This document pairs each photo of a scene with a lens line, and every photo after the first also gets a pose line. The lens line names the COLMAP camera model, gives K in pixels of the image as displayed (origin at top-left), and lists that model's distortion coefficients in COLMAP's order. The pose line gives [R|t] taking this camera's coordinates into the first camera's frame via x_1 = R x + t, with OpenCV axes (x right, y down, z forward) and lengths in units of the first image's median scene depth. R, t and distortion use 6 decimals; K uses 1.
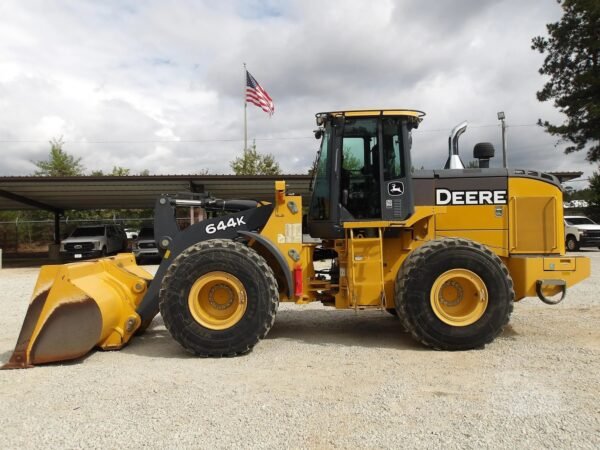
lens RADIAL K [[527.1, 0, 274.7], [0, 527.1, 230.8], [0, 0, 1]] dist [-0.024180, 0.035103]
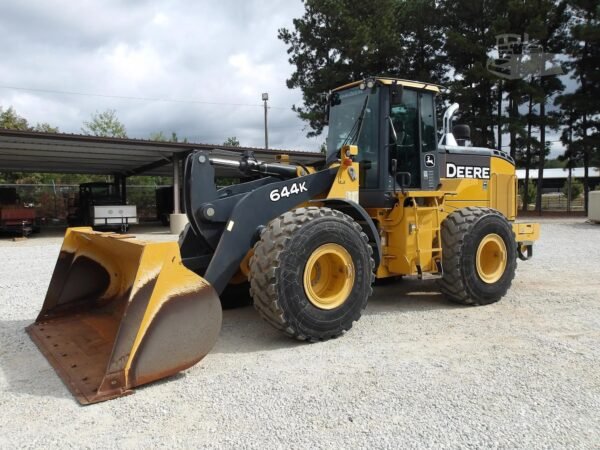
lens RADIAL K [[527.1, 0, 294.2], [0, 527.1, 246.4], [0, 0, 1]] dist [-0.024180, 0.035103]
pose [[0.804248, -0.038632, 0.593036, -0.613546], [-0.007436, 0.997153, 0.075041, 0.014849], [-0.594247, -0.064761, 0.801671, 0.296654]]
